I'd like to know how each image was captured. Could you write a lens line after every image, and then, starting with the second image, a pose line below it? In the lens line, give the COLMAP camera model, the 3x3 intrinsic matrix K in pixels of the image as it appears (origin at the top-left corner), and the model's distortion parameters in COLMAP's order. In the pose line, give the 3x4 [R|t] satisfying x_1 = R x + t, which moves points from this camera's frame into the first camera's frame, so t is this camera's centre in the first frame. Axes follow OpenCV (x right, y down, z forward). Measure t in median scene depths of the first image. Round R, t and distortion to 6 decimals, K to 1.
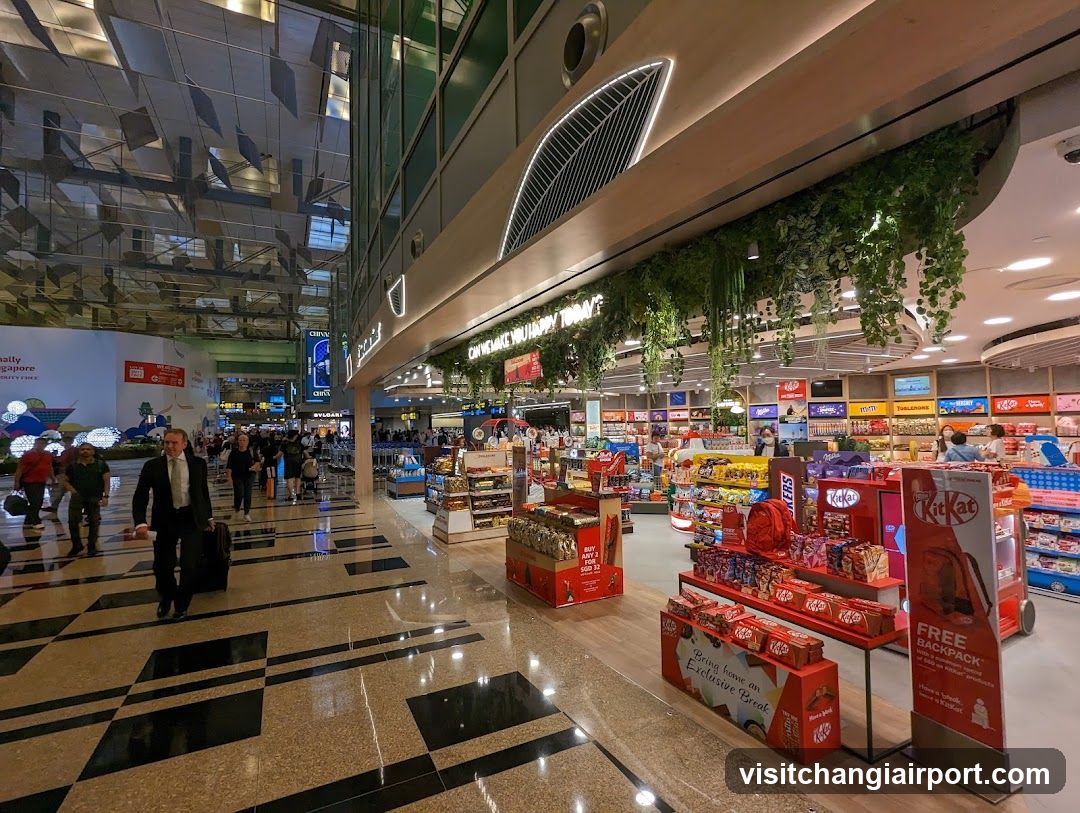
lens RADIAL K [[522.2, 0, 540.0], [0, 522.2, 406.5], [0, 0, 1]] dist [0.000129, -0.000025]
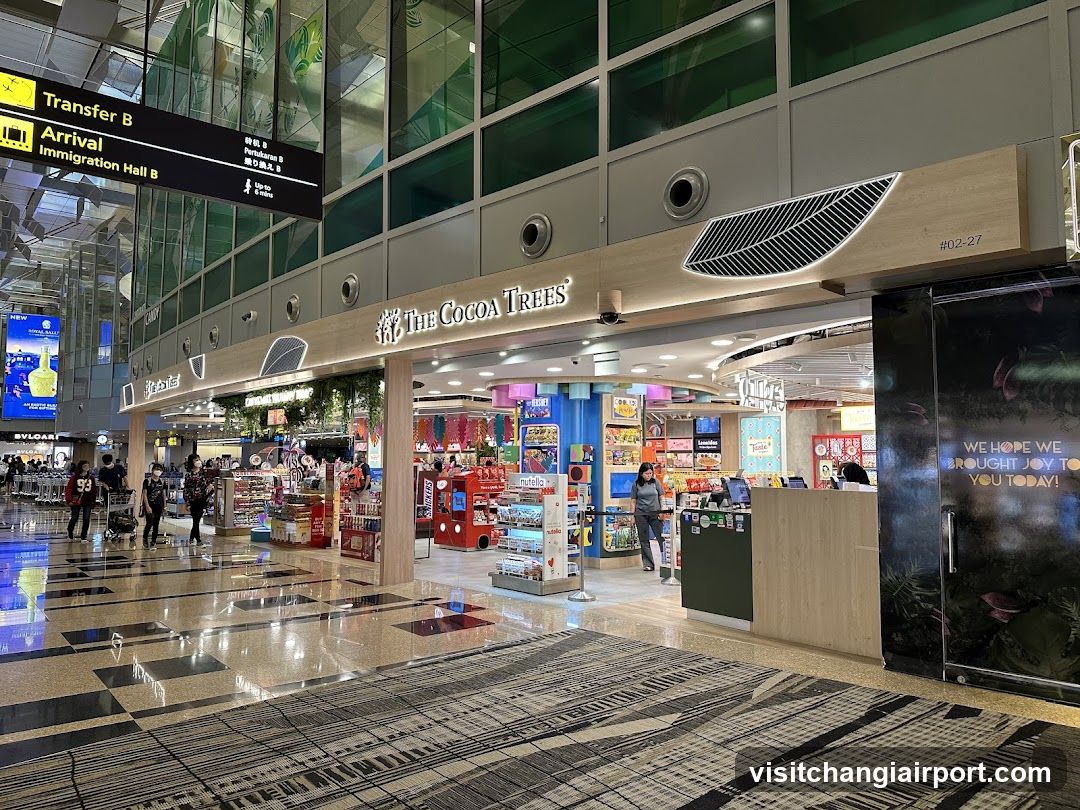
lens RADIAL K [[753.0, 0, 540.0], [0, 753.0, 405.0], [0, 0, 1]] dist [0.067770, -0.000112]
pose [[0.974060, 0.039646, 0.222791, 0.137627], [-0.030932, 0.998619, -0.042472, -0.017025], [-0.224167, 0.034479, 0.973941, -0.912414]]
